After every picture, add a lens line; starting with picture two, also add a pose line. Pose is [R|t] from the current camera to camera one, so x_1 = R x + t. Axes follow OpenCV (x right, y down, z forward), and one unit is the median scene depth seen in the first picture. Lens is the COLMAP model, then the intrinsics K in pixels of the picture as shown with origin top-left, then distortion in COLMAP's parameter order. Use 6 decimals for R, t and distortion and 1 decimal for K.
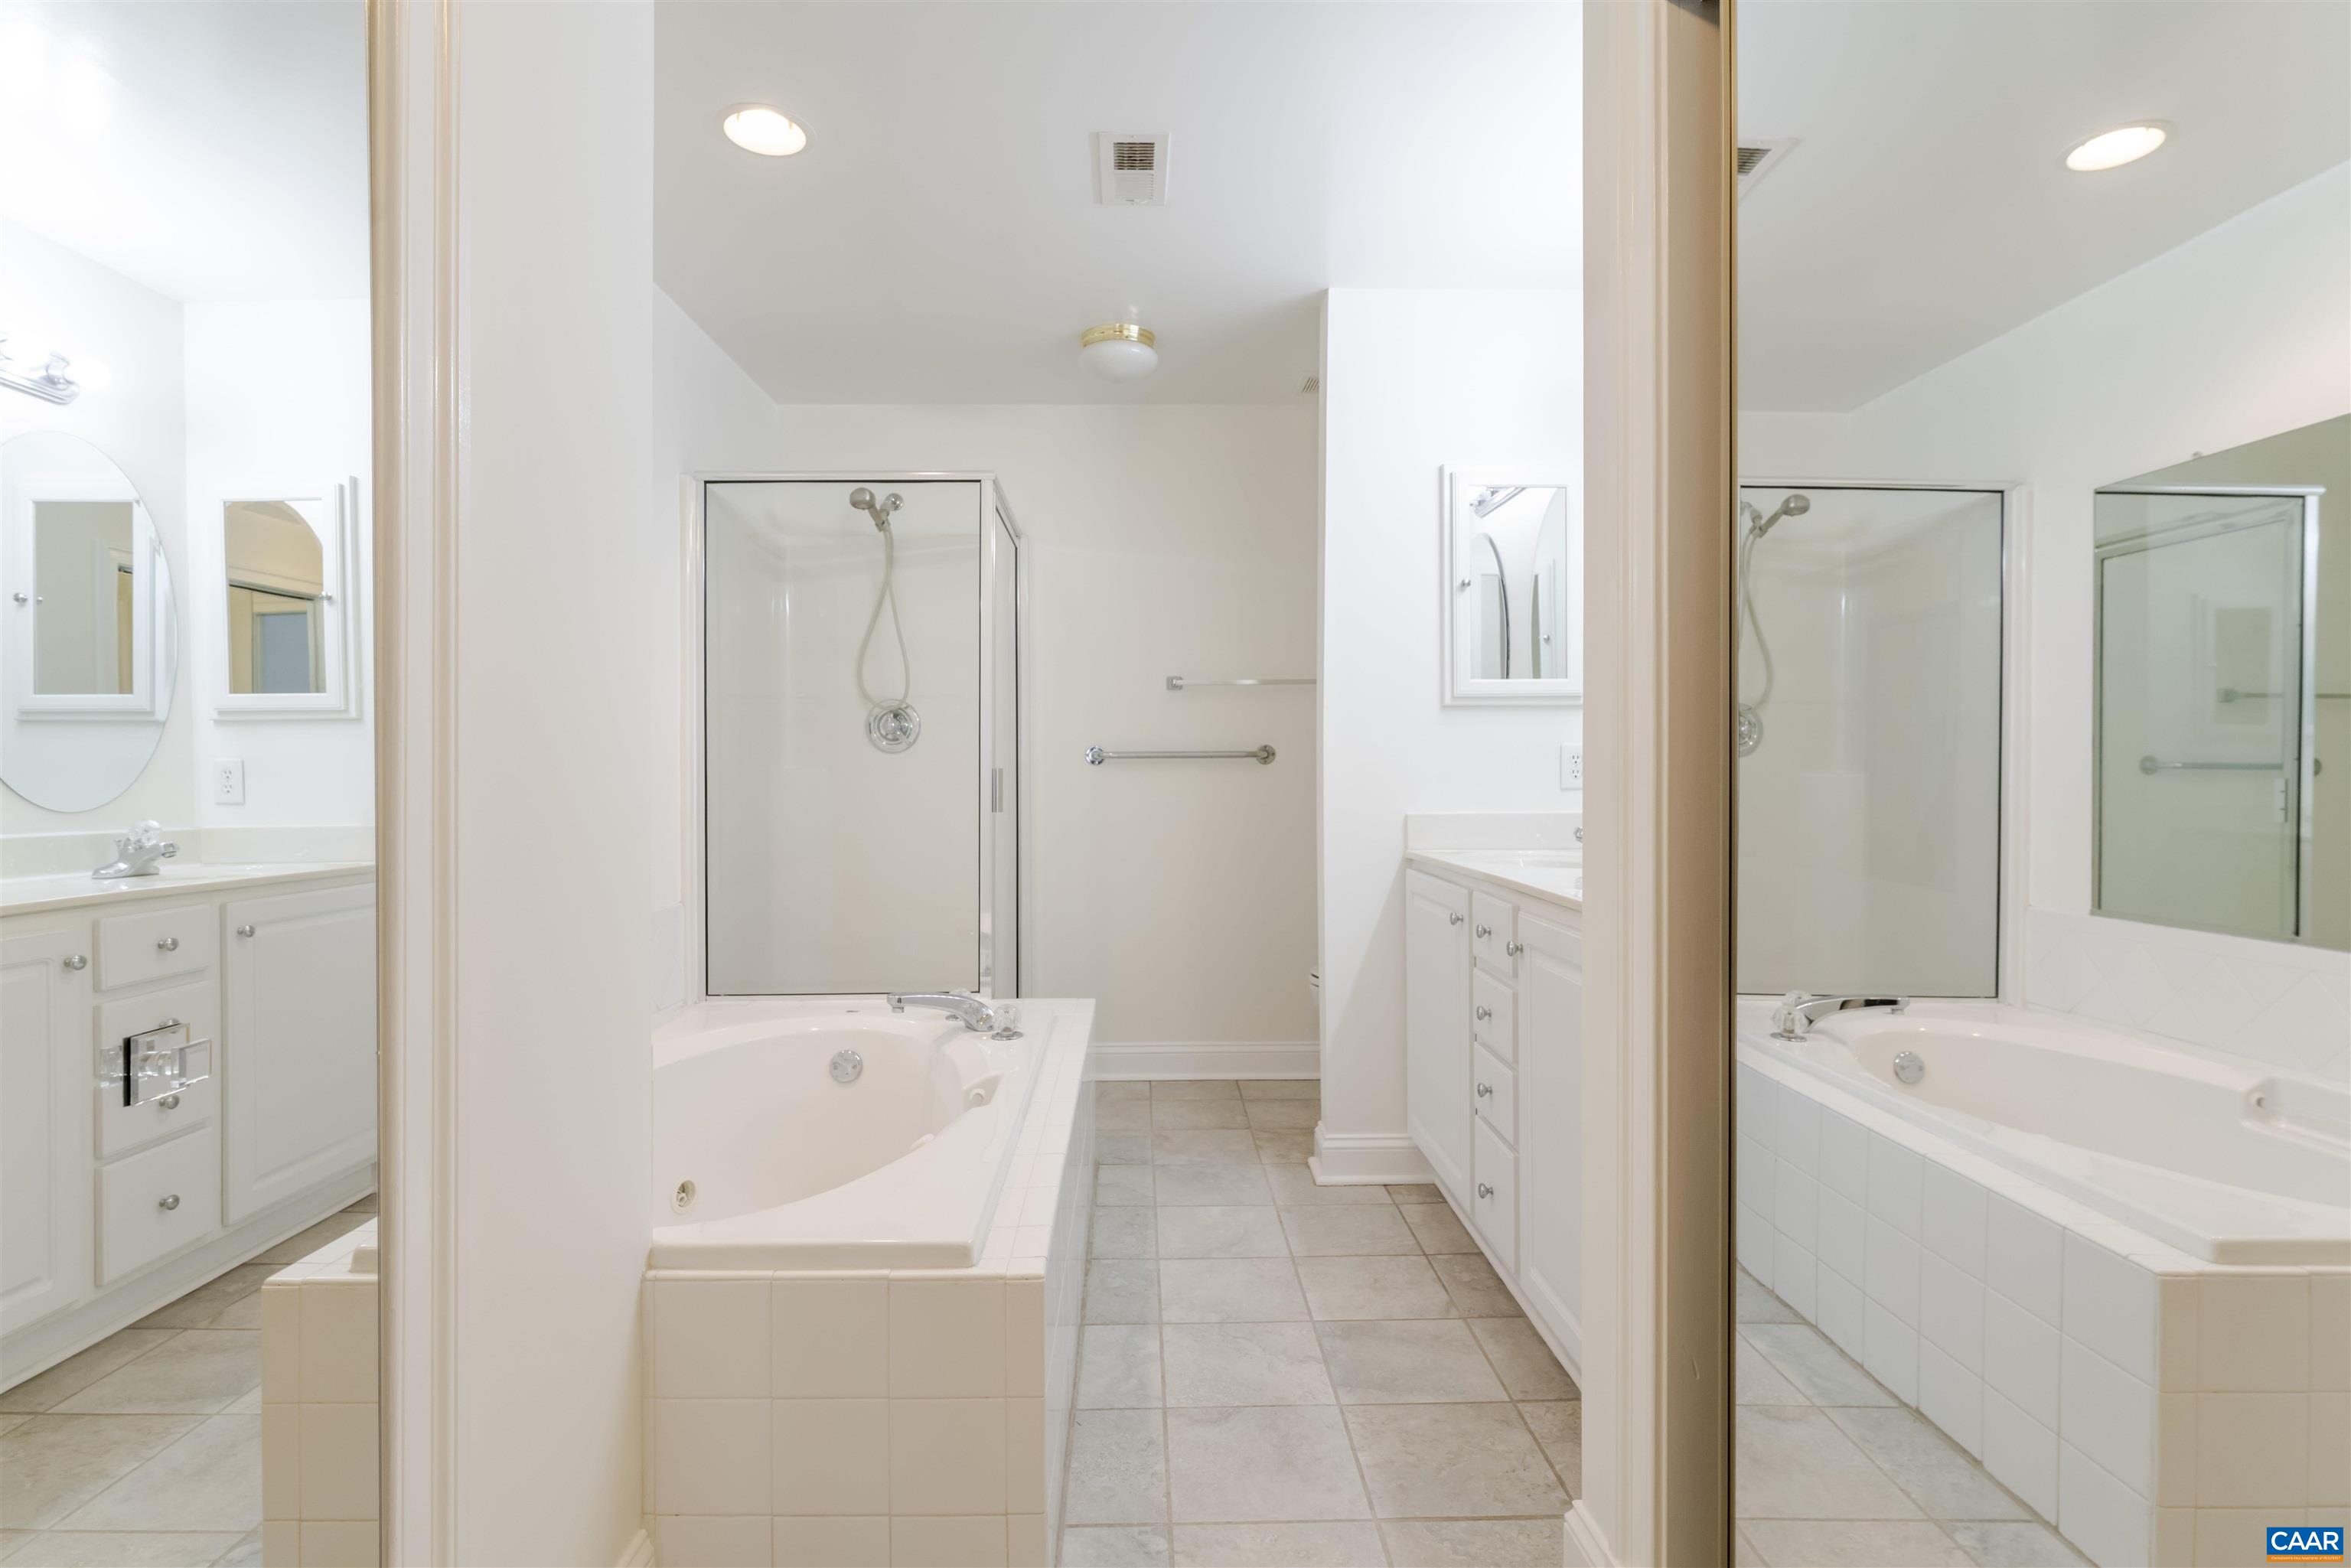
lens RADIAL K [[1150.7, 0, 1161.7], [0, 1150.7, 766.2], [0, 0, 1]] dist [-0.001413, -0.001313]
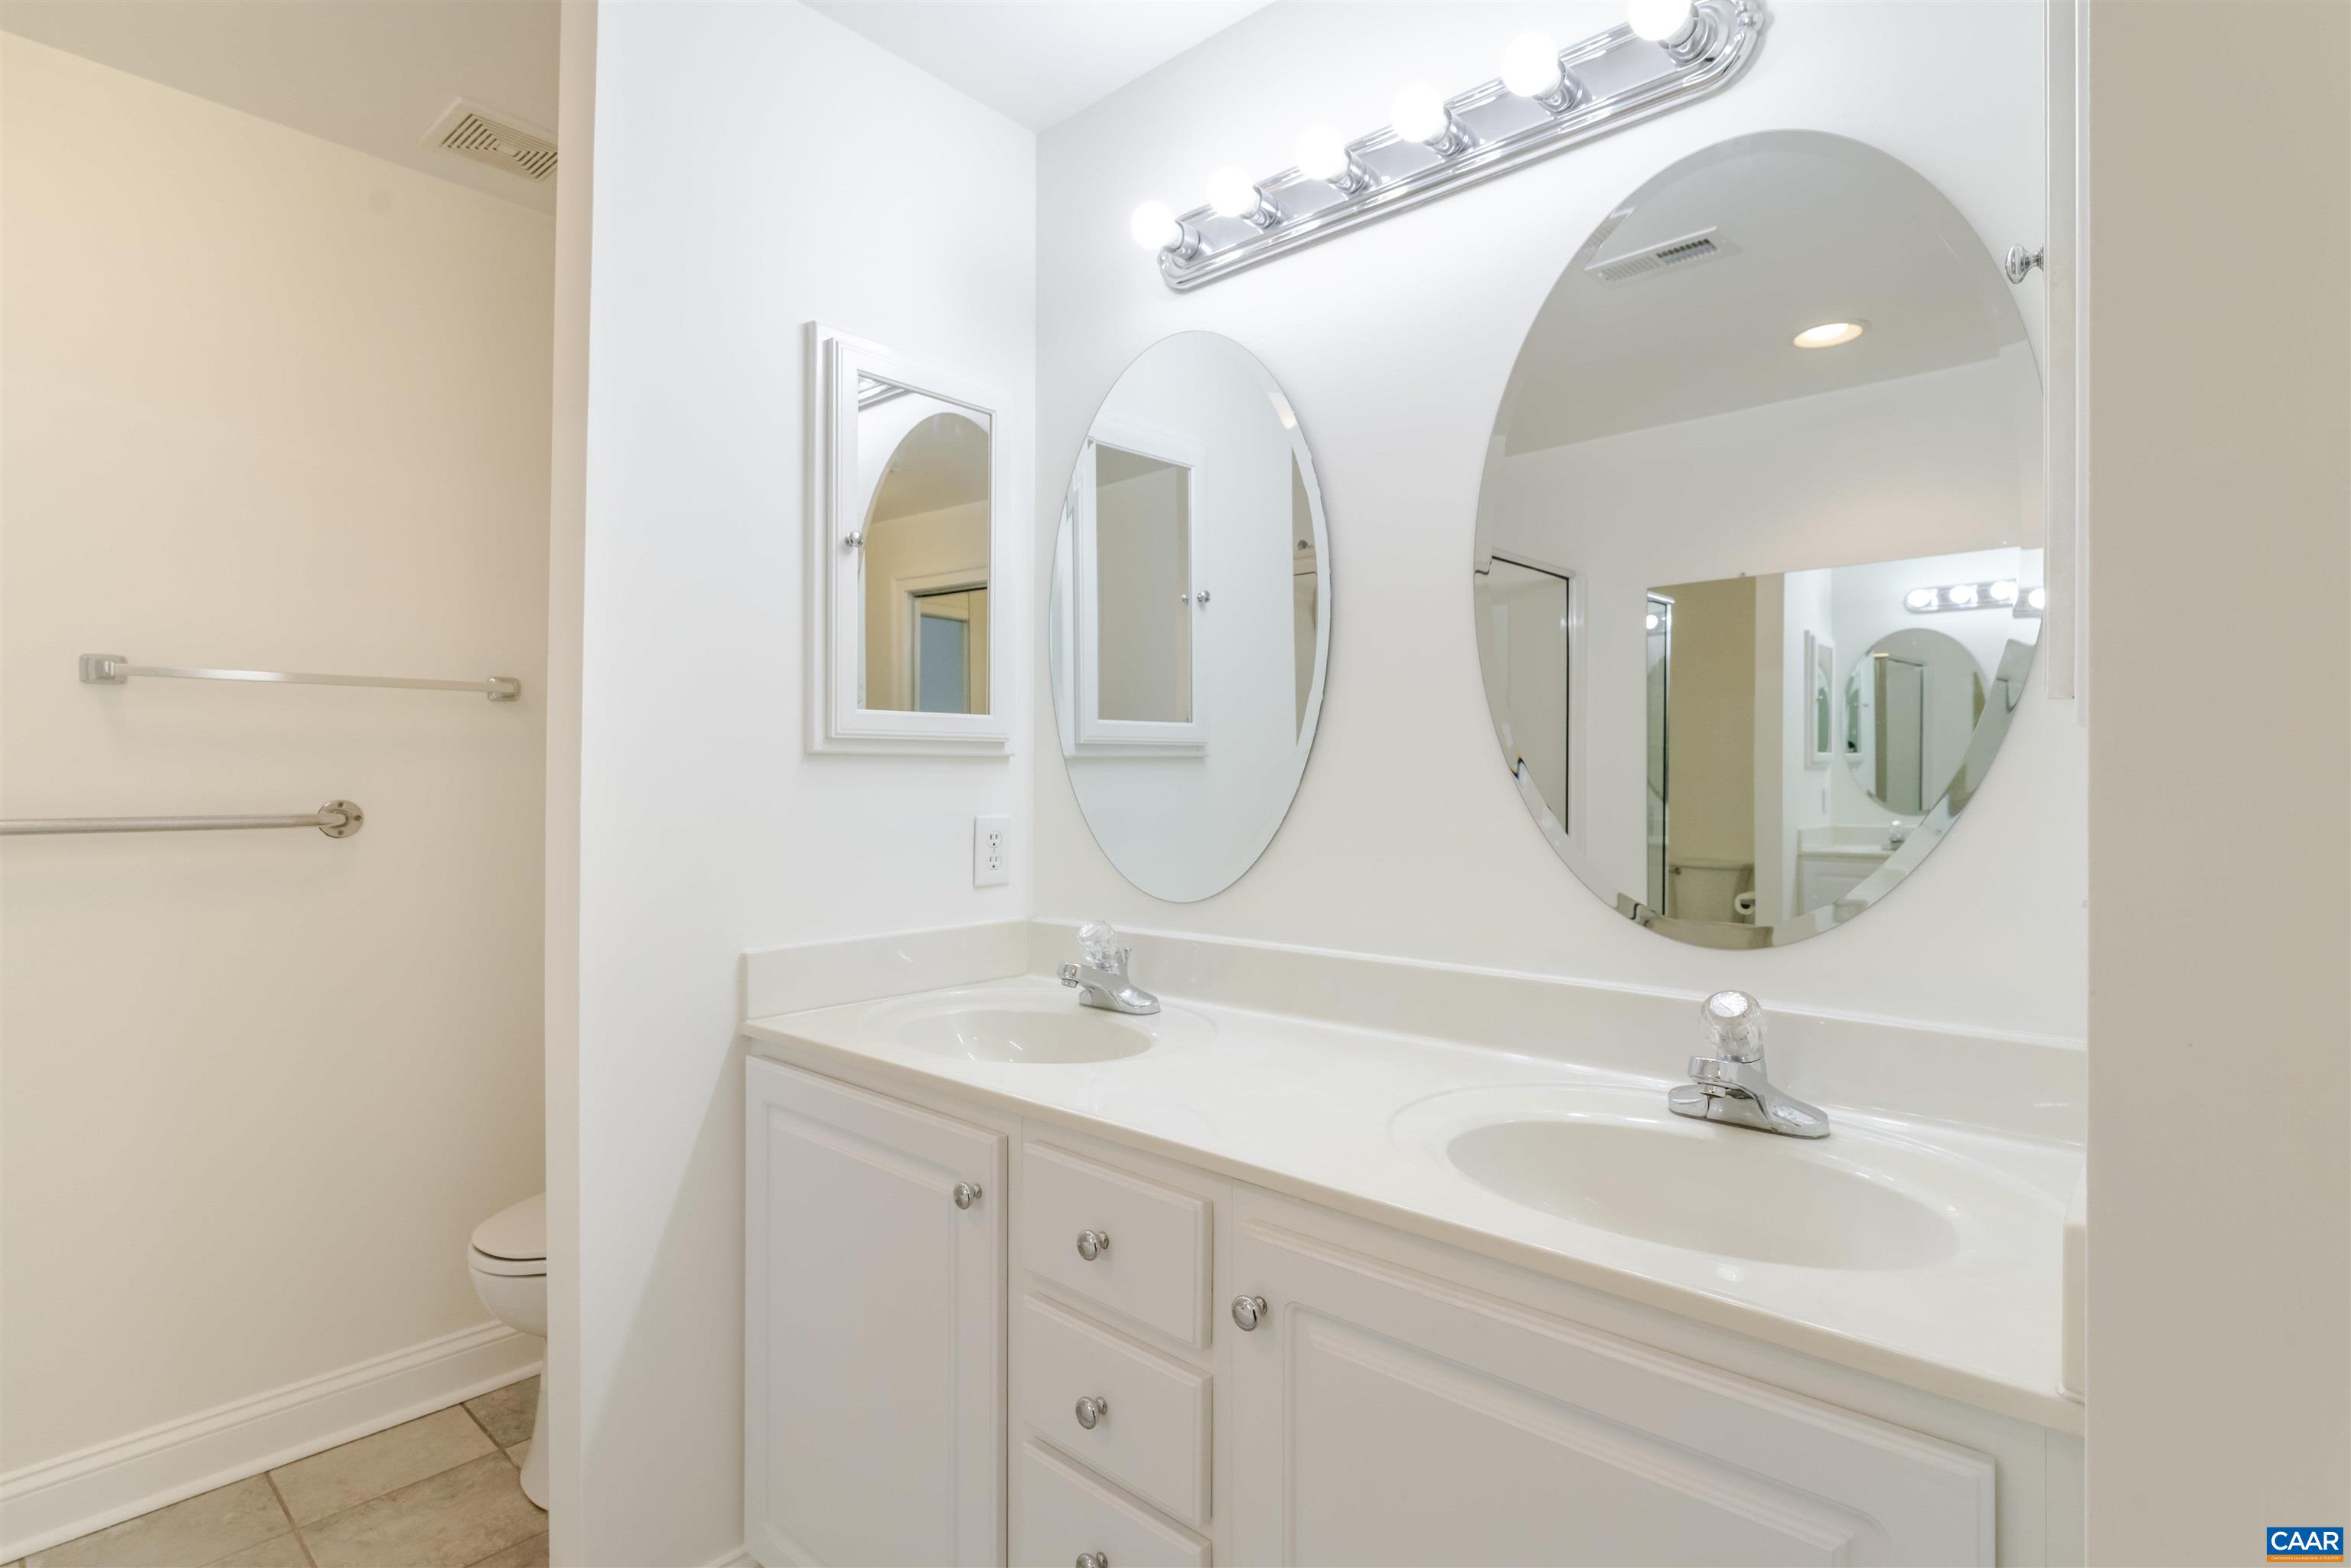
lens RADIAL K [[1150.7, 0, 1161.7], [0, 1150.7, 766.2], [0, 0, 1]] dist [-0.001413, -0.001313]
pose [[0.680948, 0.006125, 0.732306, -0.047879], [-0.006379, 0.999977, -0.002432, -0.046067], [-0.732304, -0.003015, 0.680972, 0.495379]]
